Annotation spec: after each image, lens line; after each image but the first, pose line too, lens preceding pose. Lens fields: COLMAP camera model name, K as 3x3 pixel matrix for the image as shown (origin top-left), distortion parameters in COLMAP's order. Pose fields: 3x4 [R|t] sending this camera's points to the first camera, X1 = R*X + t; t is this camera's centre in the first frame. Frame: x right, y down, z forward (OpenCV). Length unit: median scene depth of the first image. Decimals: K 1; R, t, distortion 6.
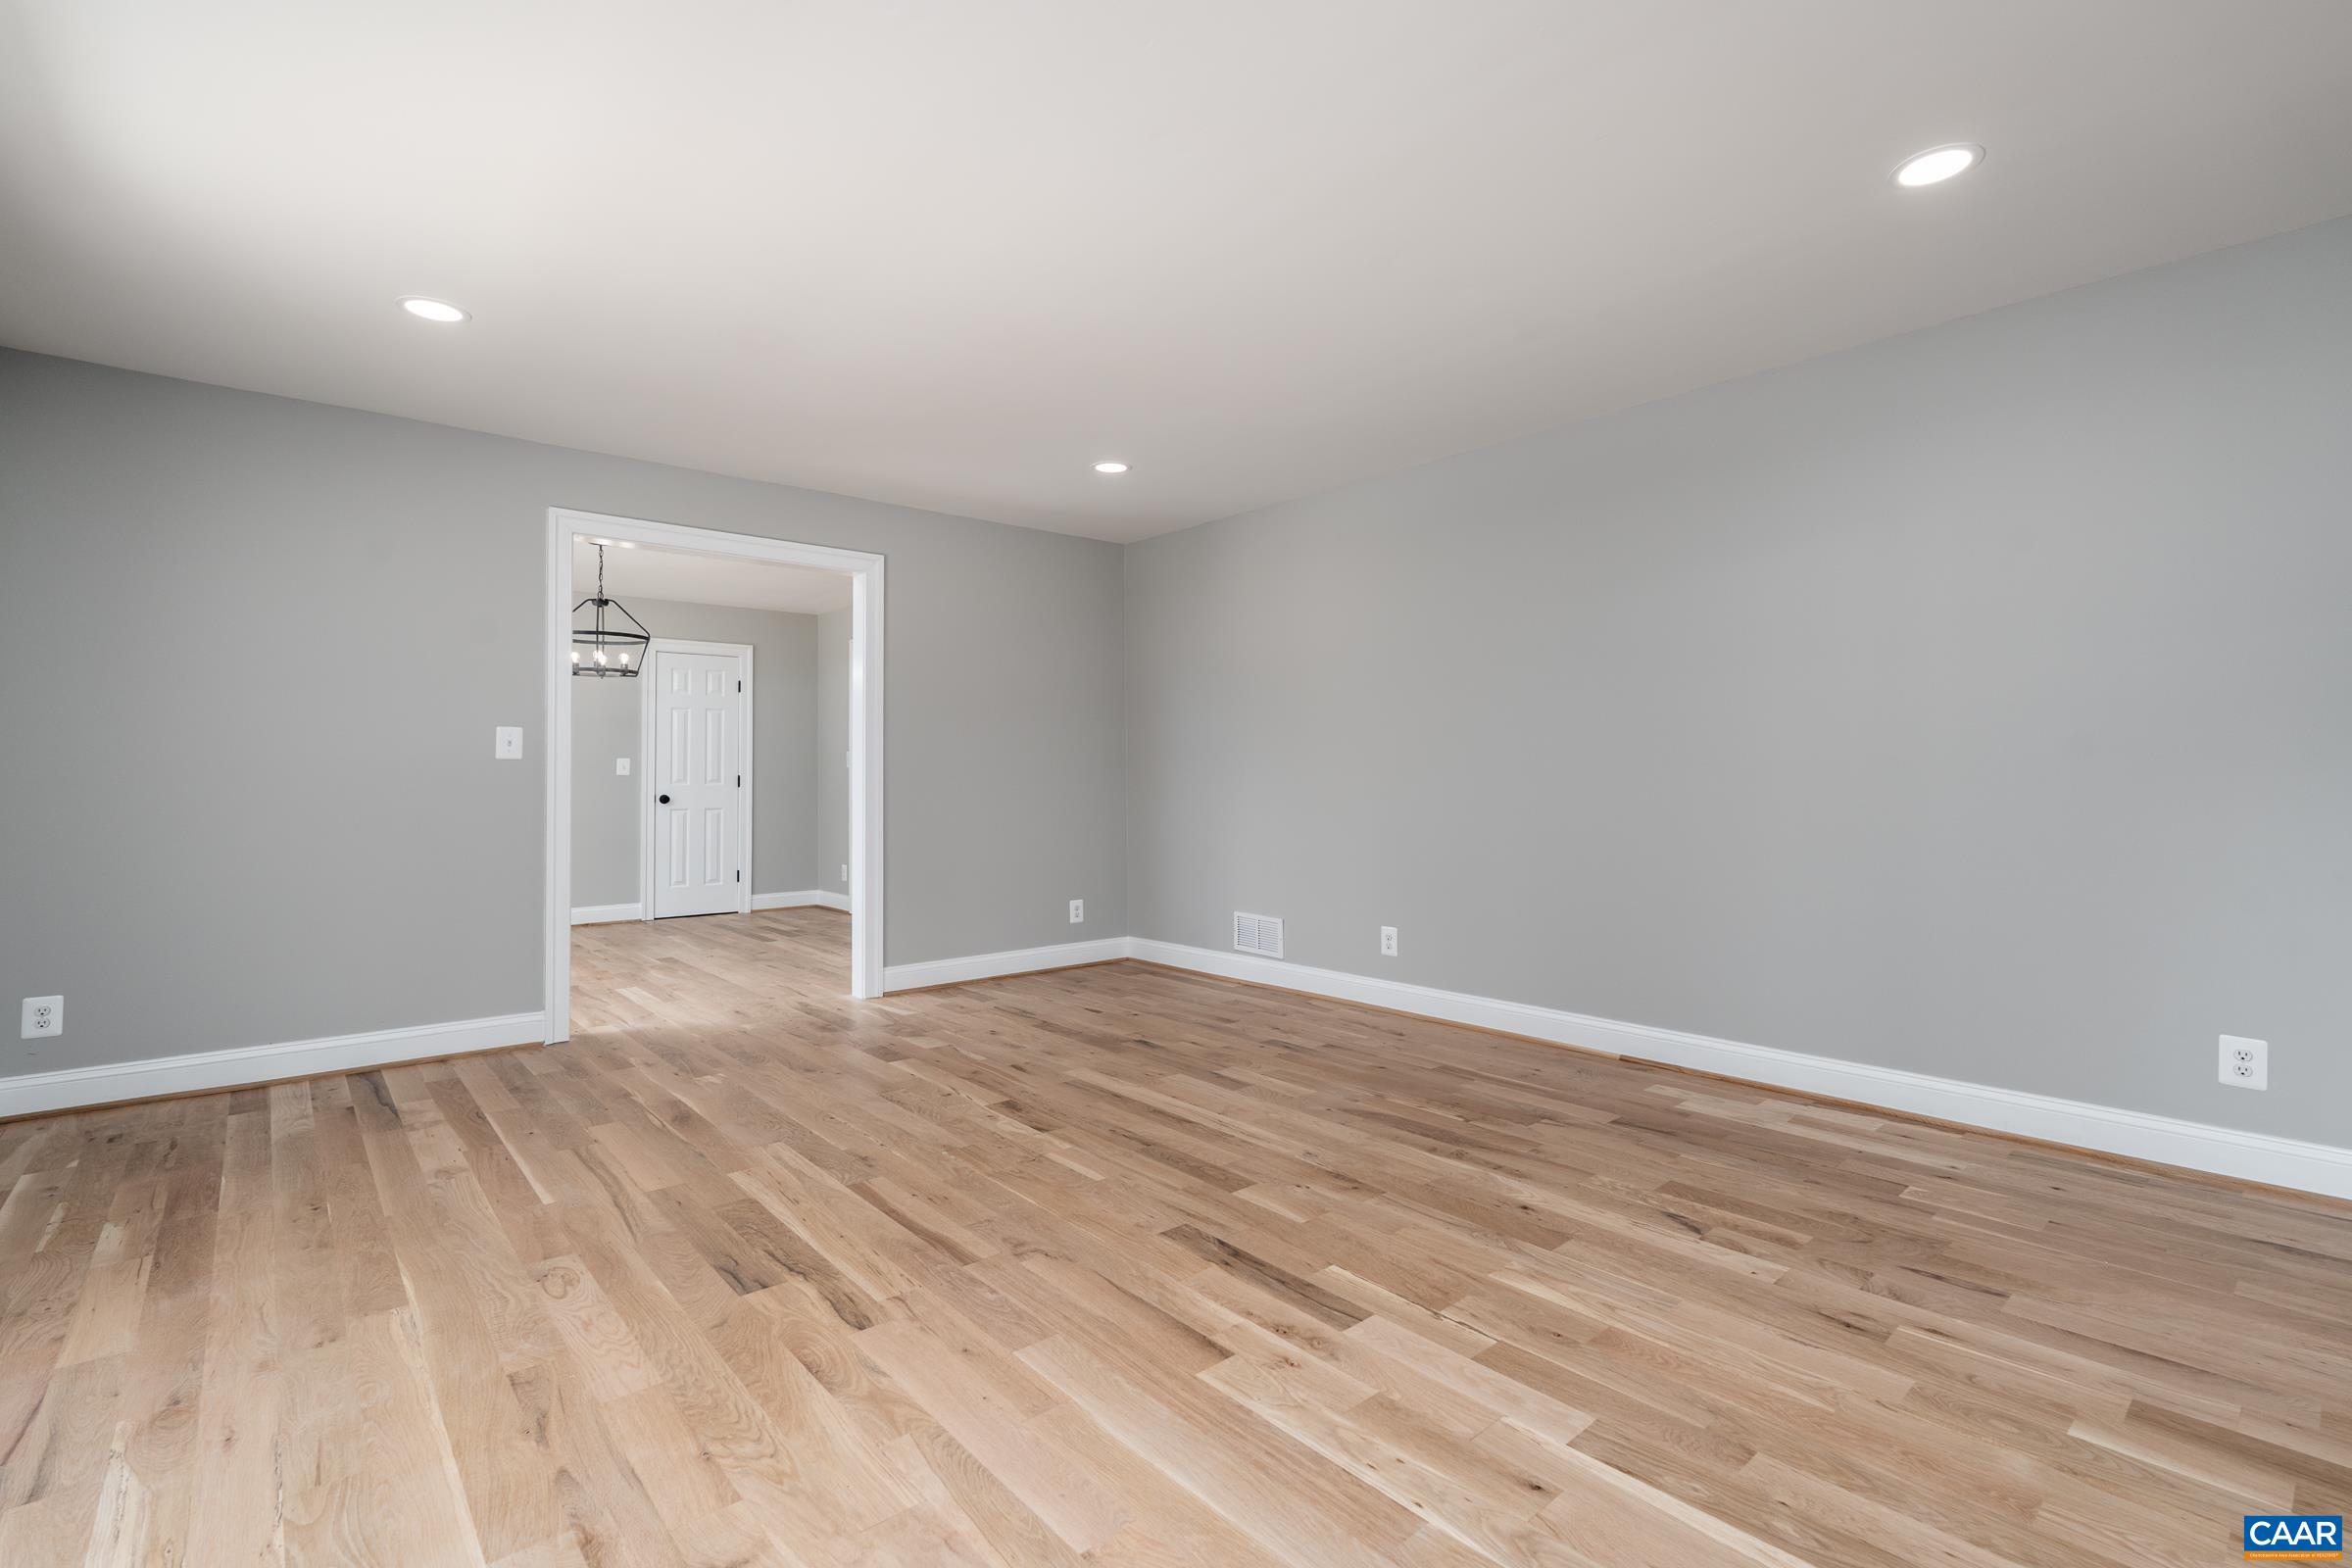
lens RADIAL K [[1066.1, 0, 1176.0], [0, 1066.1, 784.0], [0, 0, 1]] dist [-0.003861, -0.000328]
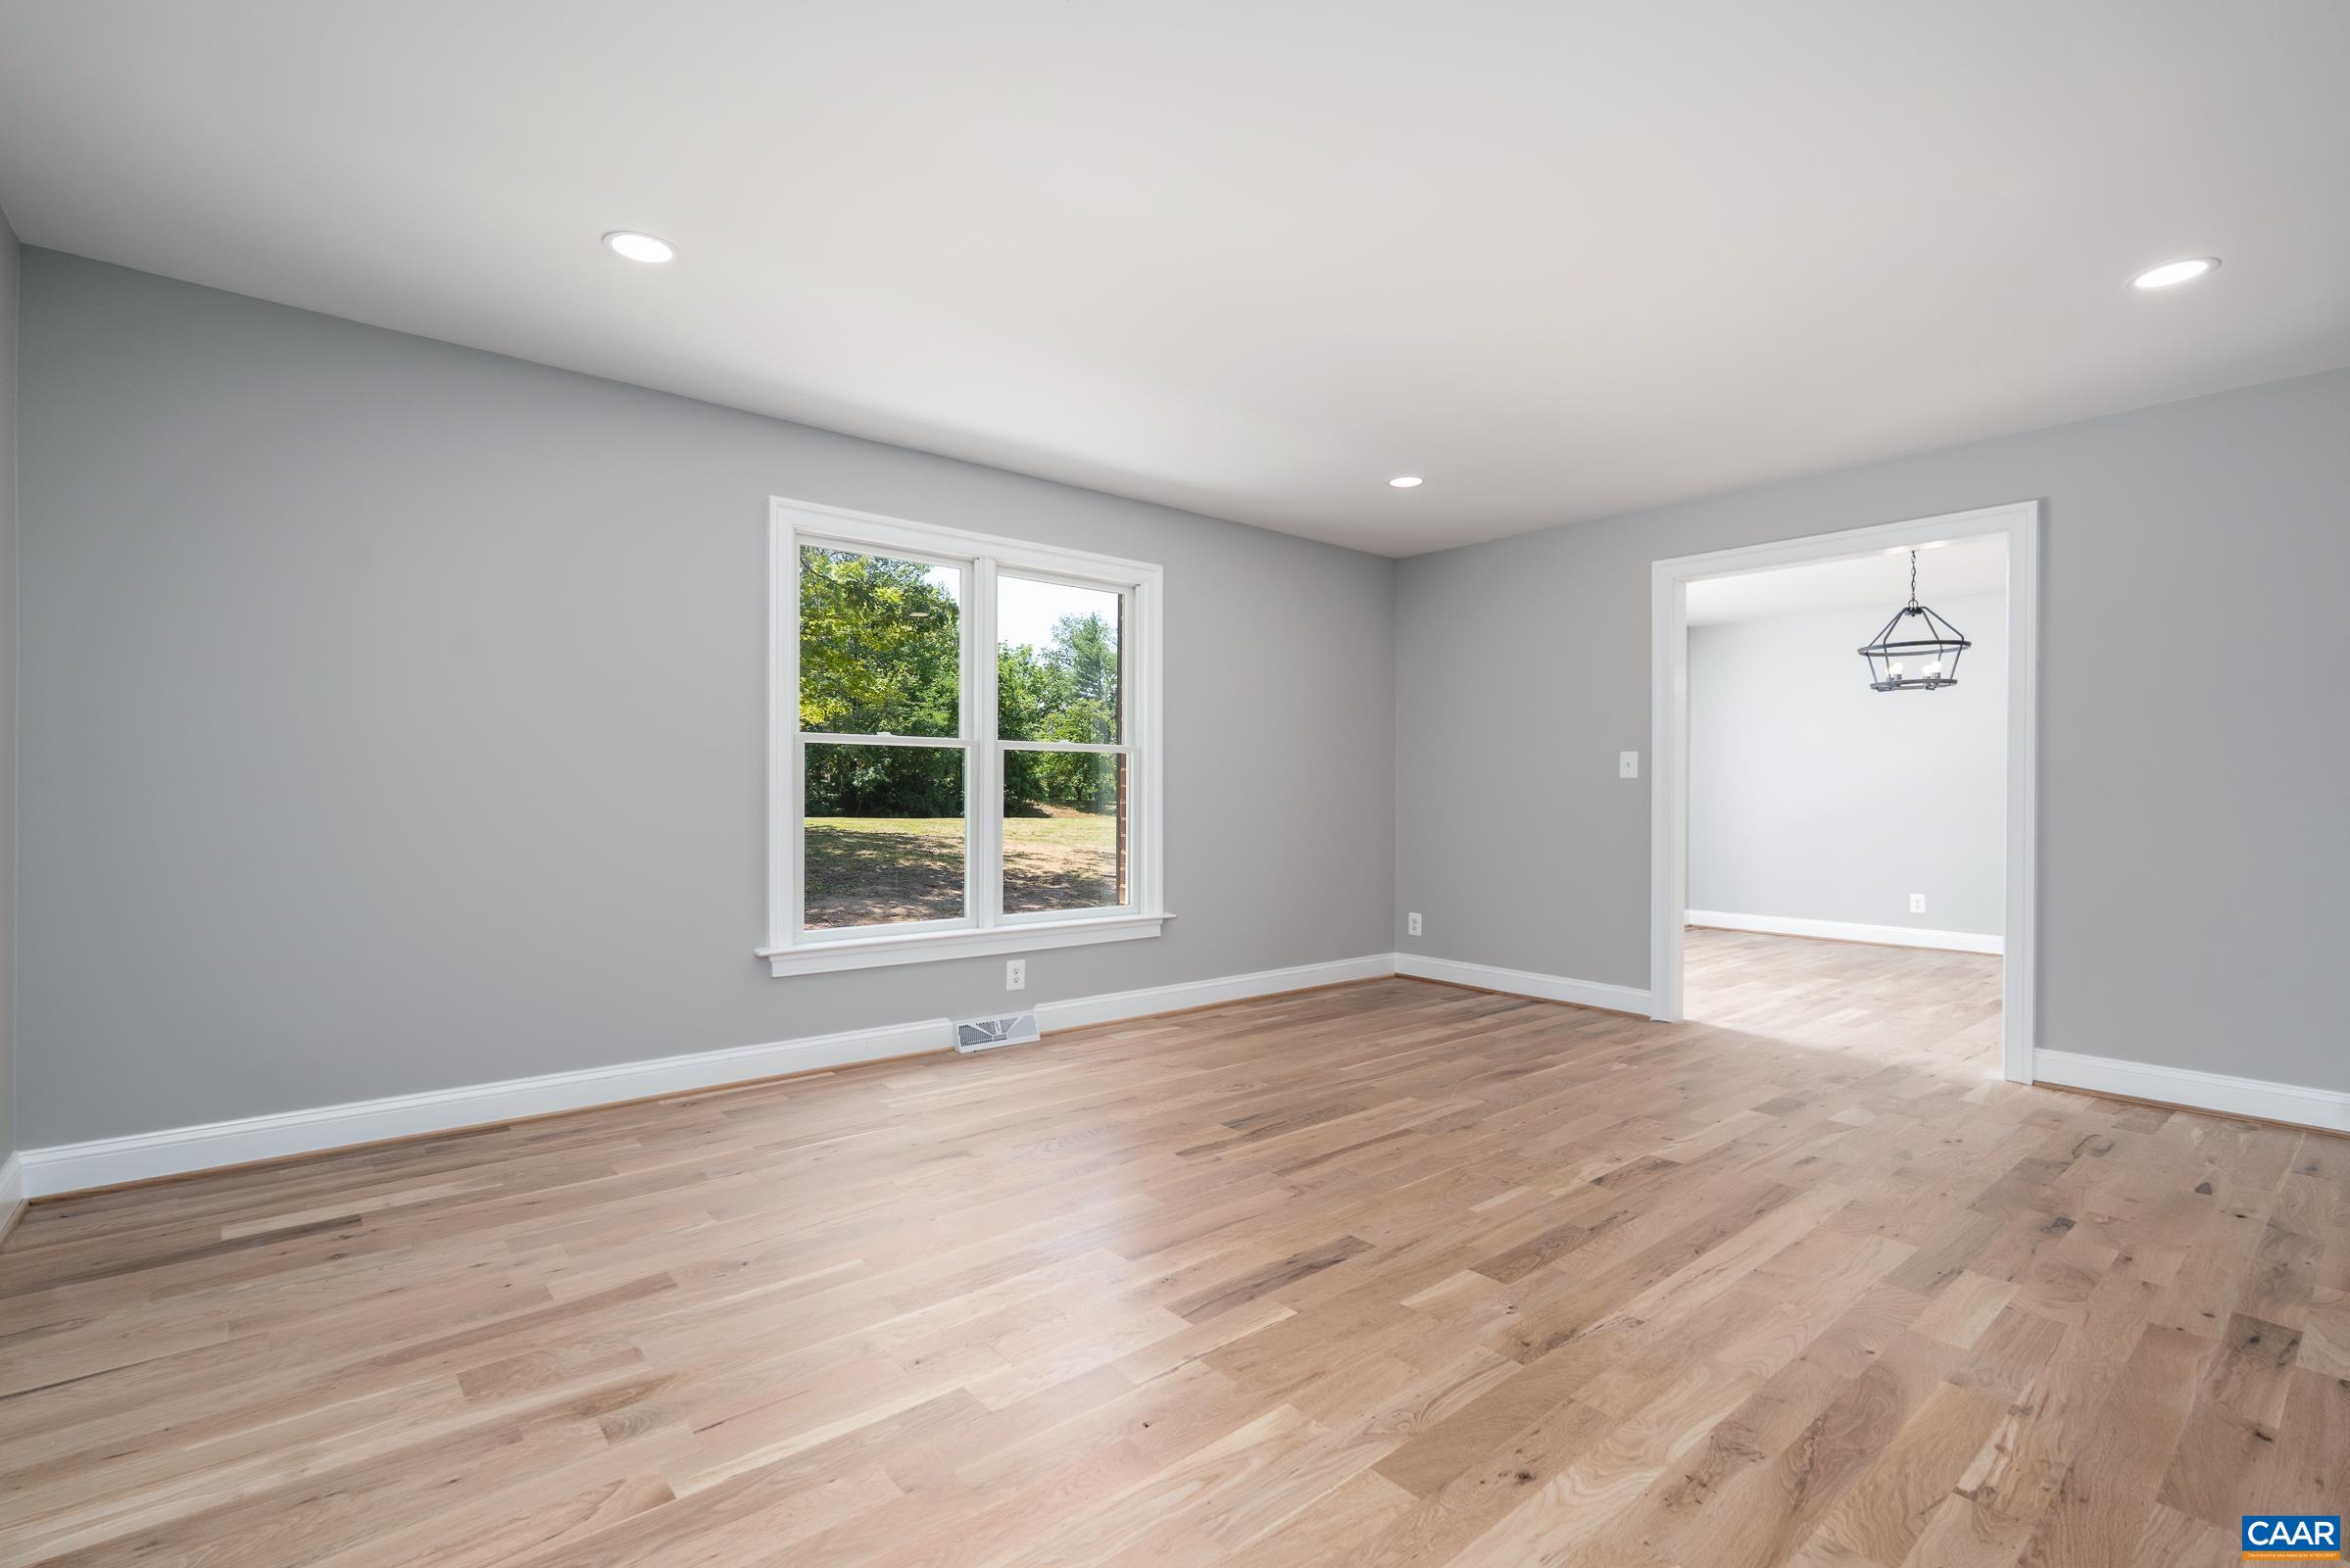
lens RADIAL K [[1051.1, 0, 1184.6], [0, 1051.1, 785.2], [0, 0, 1]] dist [-0.004687, 0.000158]
pose [[-0.001790, -0.001399, -0.999997, 0.899632], [-0.010109, 0.999948, -0.001381, -0.012436], [0.999947, 0.010107, -0.001804, 0.745884]]
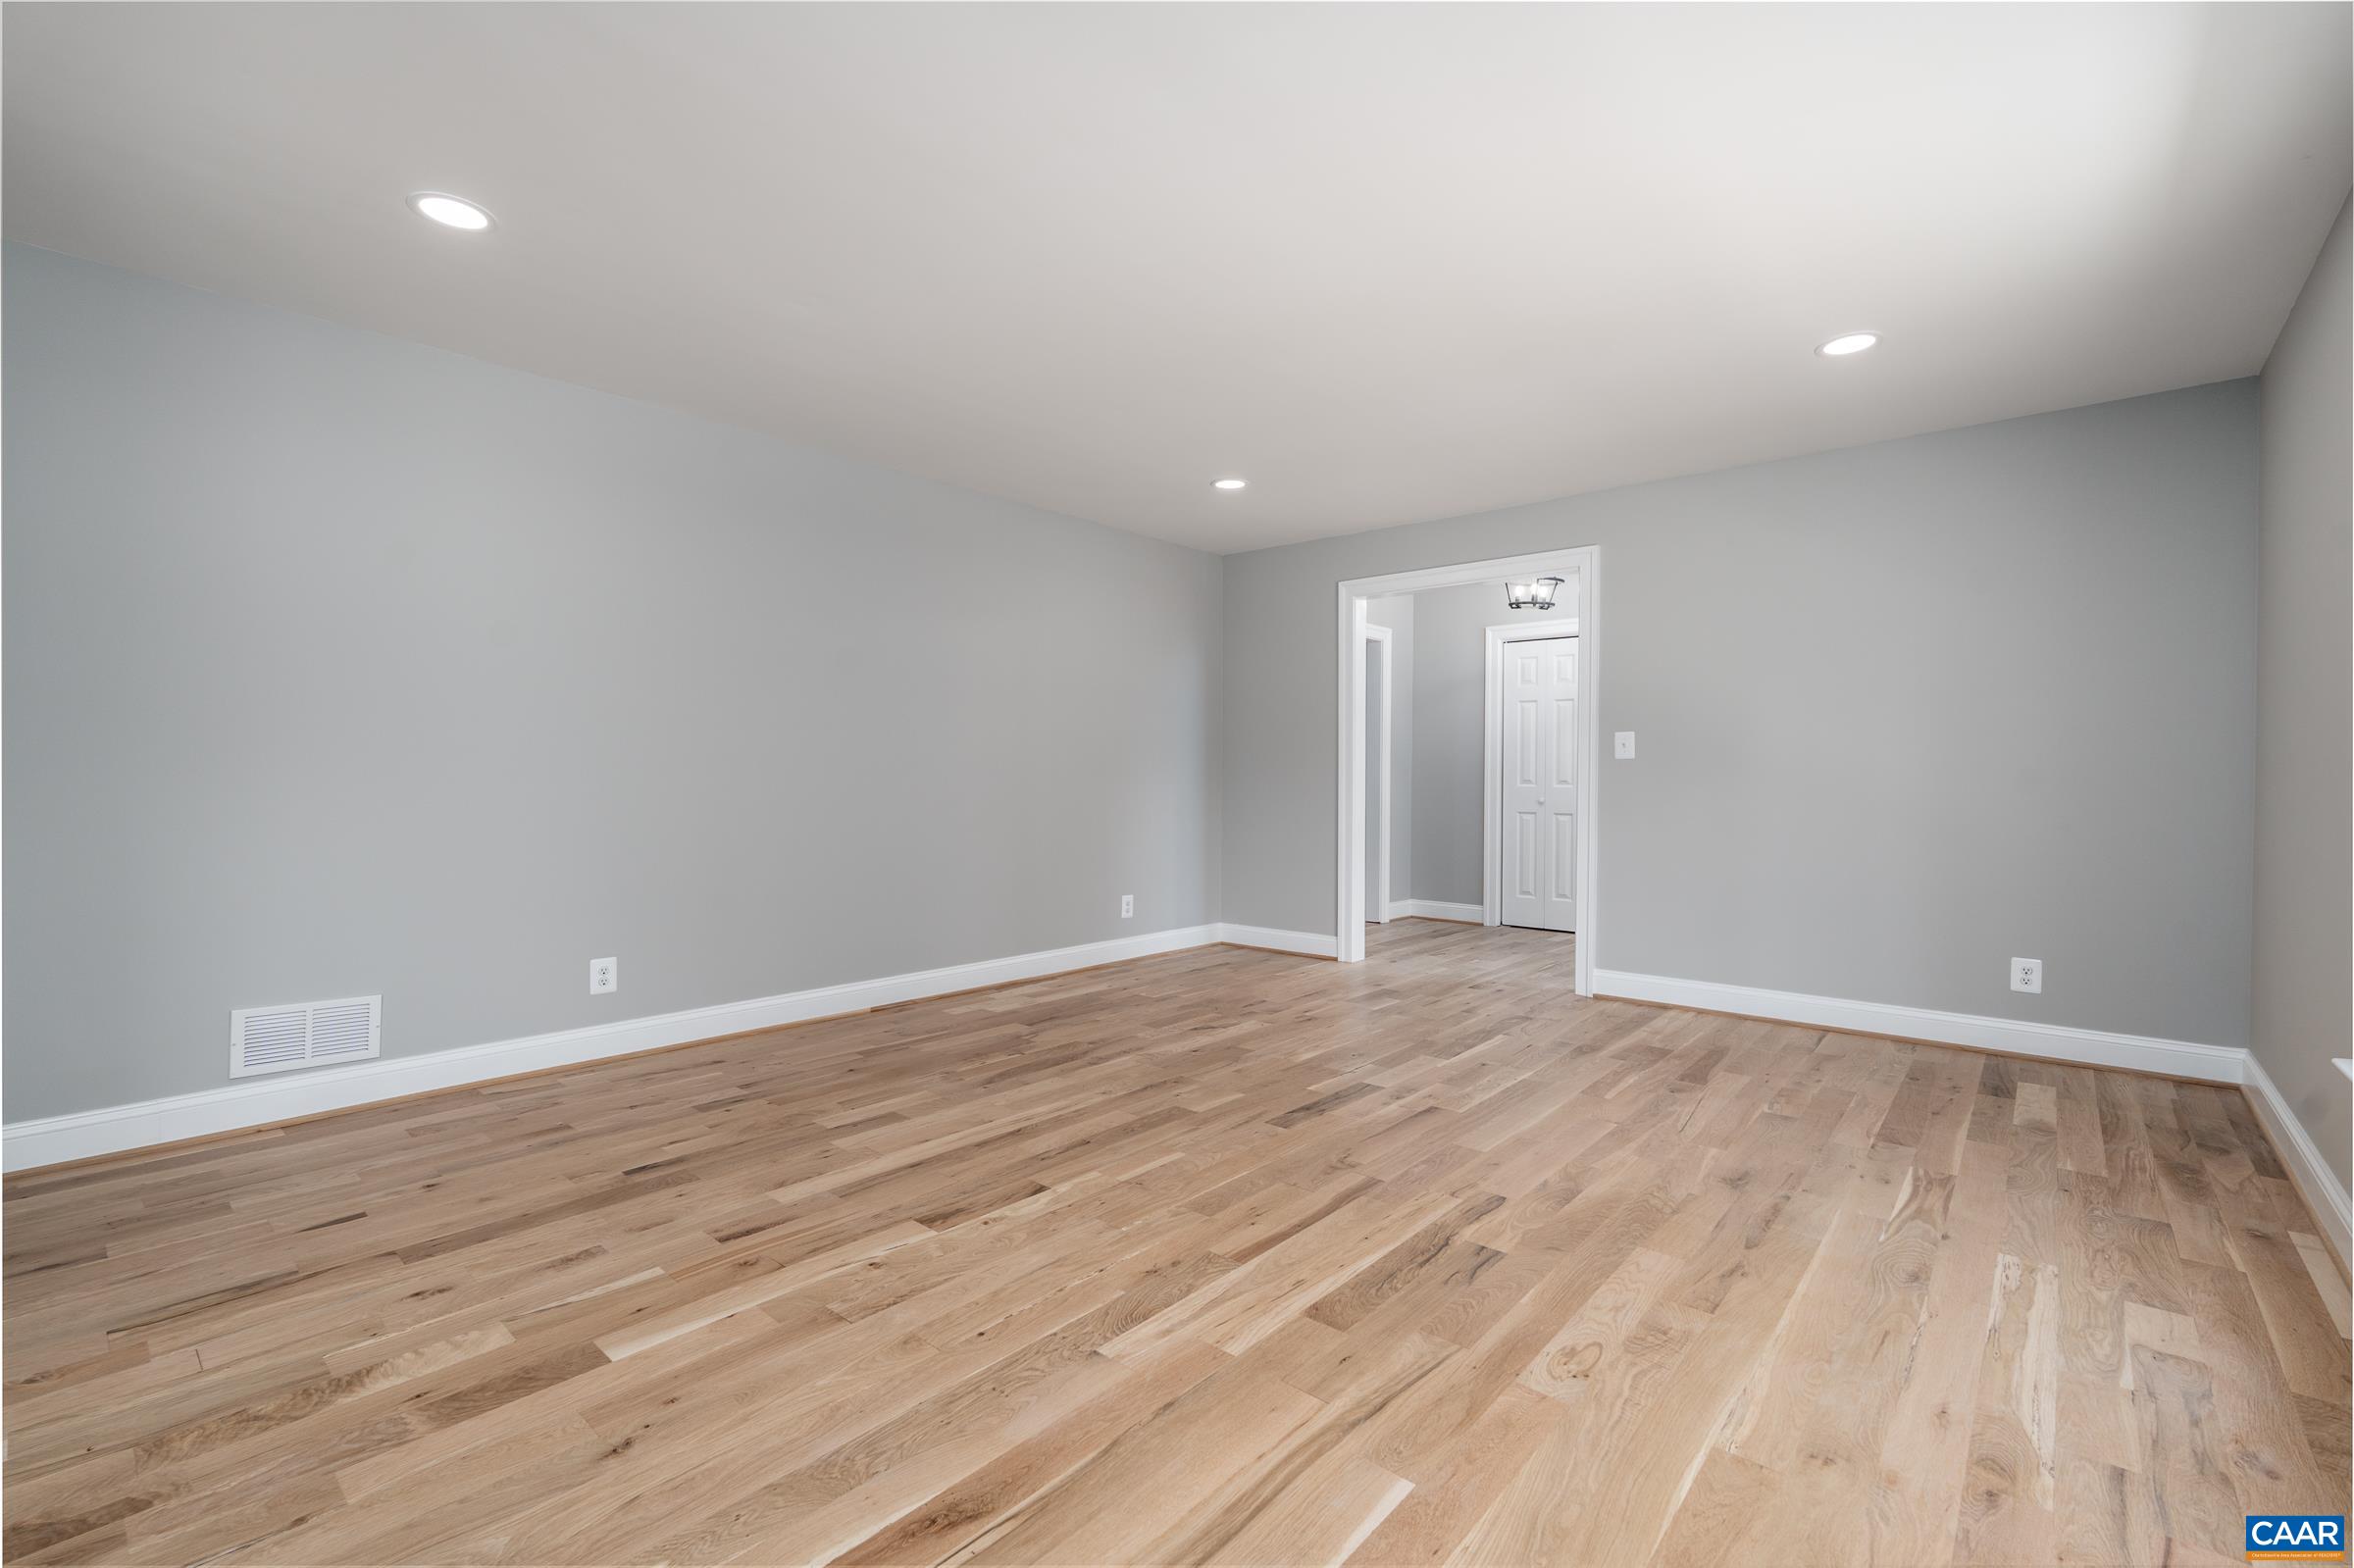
lens RADIAL K [[1032.8, 0, 1172.3], [0, 1032.8, 791.2], [0, 0, 1]] dist [-0.003242, -0.000313]
pose [[-0.141720, -0.010646, 0.989850, -1.103158], [0.001323, 0.999939, 0.010944, -0.002861], [-0.989906, 0.002860, -0.141697, 1.172004]]
